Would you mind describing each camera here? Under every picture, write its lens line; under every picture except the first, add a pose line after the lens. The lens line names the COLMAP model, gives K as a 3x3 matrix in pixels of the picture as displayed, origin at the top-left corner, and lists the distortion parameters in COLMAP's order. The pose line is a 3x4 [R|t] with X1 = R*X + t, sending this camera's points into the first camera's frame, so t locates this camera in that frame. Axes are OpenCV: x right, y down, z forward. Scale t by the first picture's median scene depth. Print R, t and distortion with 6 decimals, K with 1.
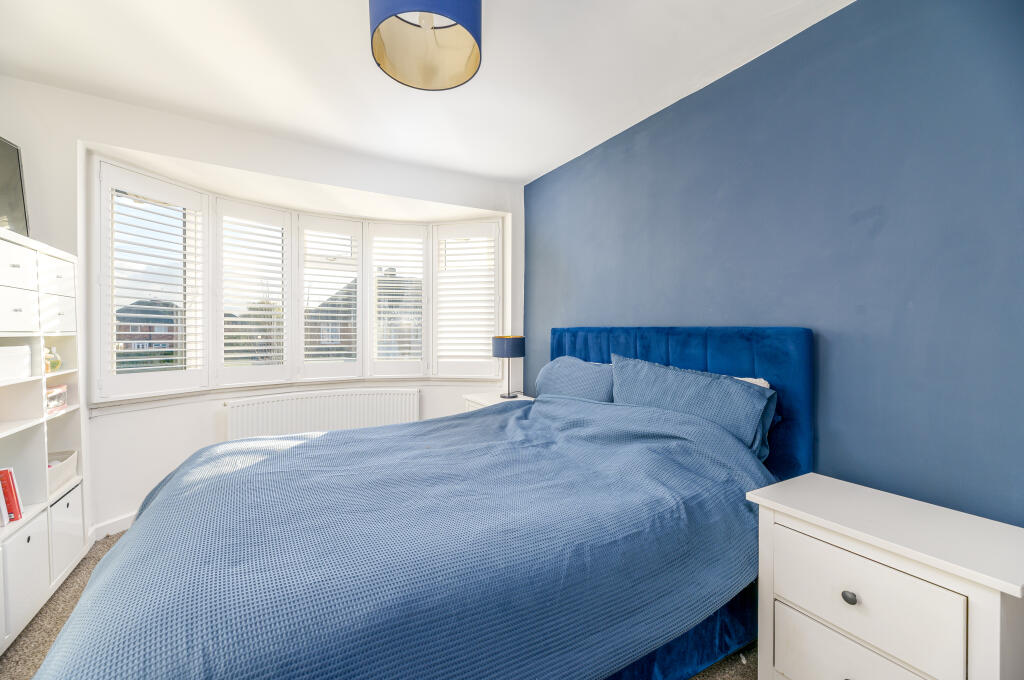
lens RADIAL K [[405.3, 0, 511.7], [0, 405.3, 334.2], [0, 0, 1]] dist [-0.000730, -0.000003]
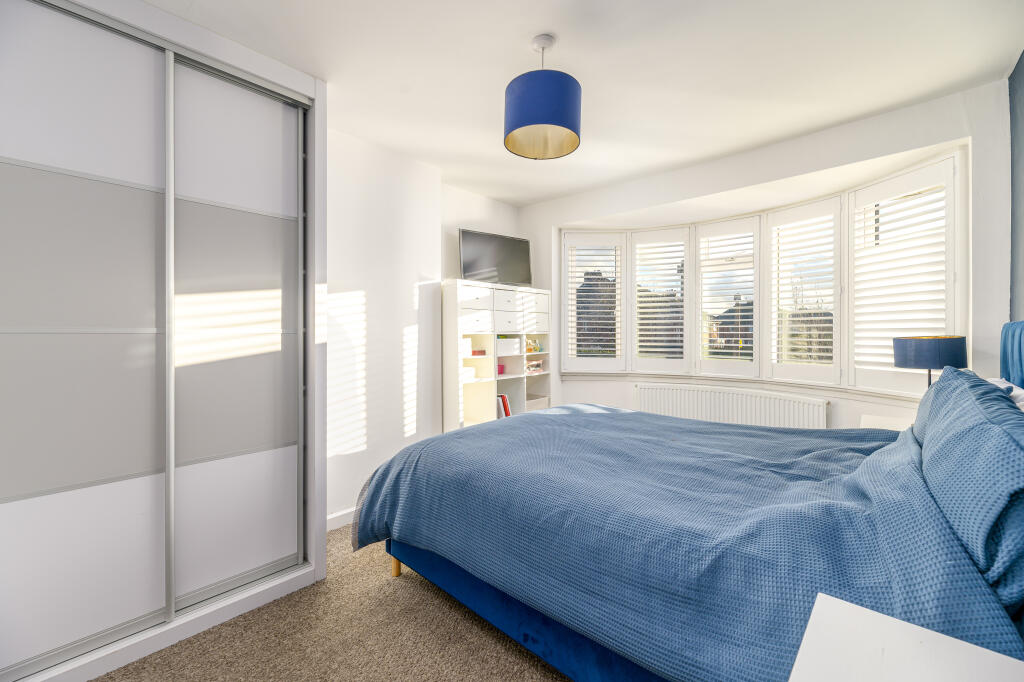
lens RADIAL K [[420.8, 0, 506.4], [0, 420.8, 333.3], [0, 0, 1]] dist [-0.001875, -0.000168]
pose [[0.308256, 0.000295, -0.951303, 0.615526], [0.000227, 1.000000, 0.000383, 0.000073], [0.951303, -0.000334, 0.308256, 0.210859]]
